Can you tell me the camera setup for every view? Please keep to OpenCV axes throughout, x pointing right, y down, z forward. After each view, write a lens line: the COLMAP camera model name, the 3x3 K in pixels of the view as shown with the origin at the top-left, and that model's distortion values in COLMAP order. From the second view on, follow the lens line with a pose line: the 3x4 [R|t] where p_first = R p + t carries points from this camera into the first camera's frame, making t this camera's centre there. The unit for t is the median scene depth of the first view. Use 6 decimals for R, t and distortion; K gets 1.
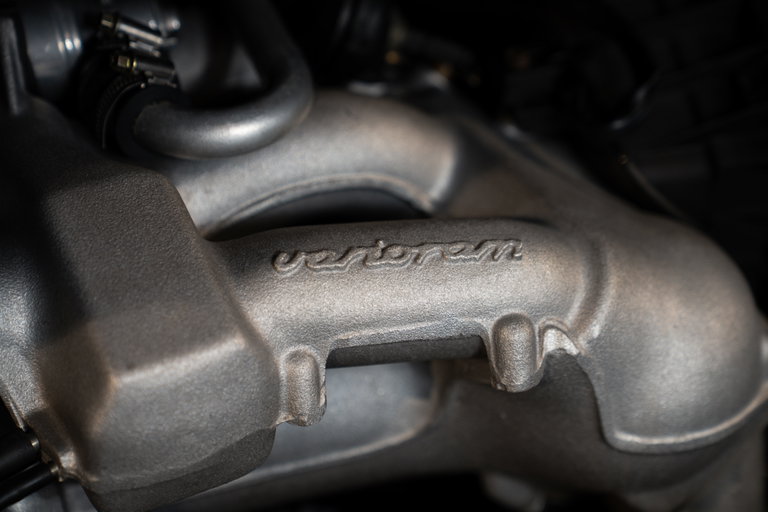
lens RADIAL K [[1454.7, 0, 380.4], [0, 1454.7, 257.5], [0, 0, 1]] dist [0.369409, 0.000000]
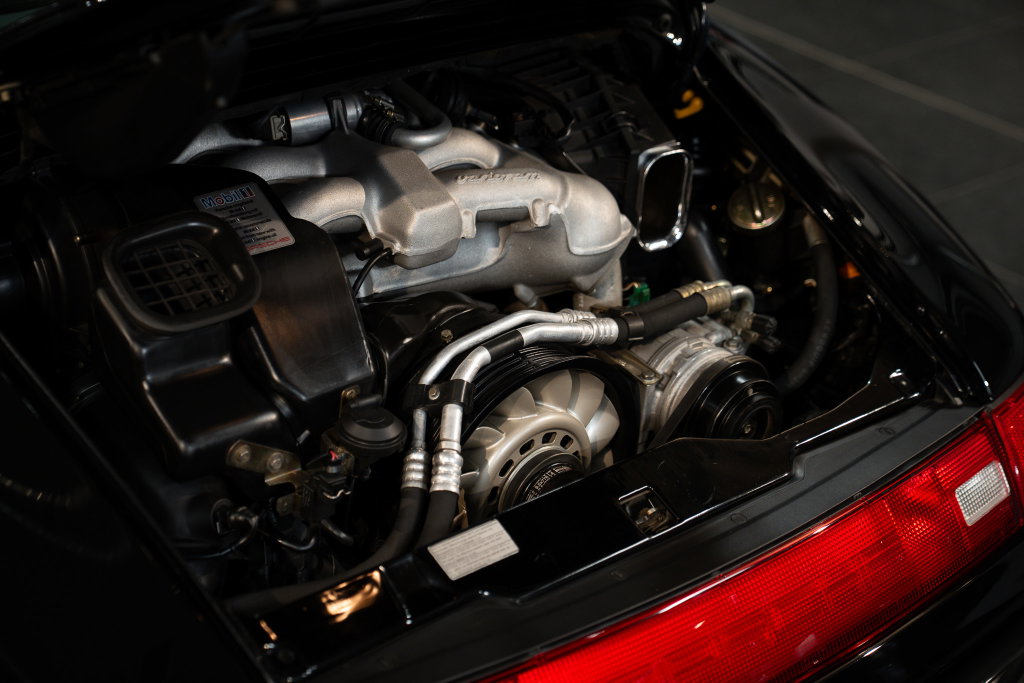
lens RADIAL K [[1938.6, 0, 513.9], [0, 1938.6, 343.2], [0, 0, 1]] dist [0.371810, 0.000000]
pose [[0.969628, -0.046576, 0.240107, -0.817986], [0.071867, 0.992621, -0.097670, 0.641842], [-0.233786, 0.111960, 0.965820, -2.416066]]
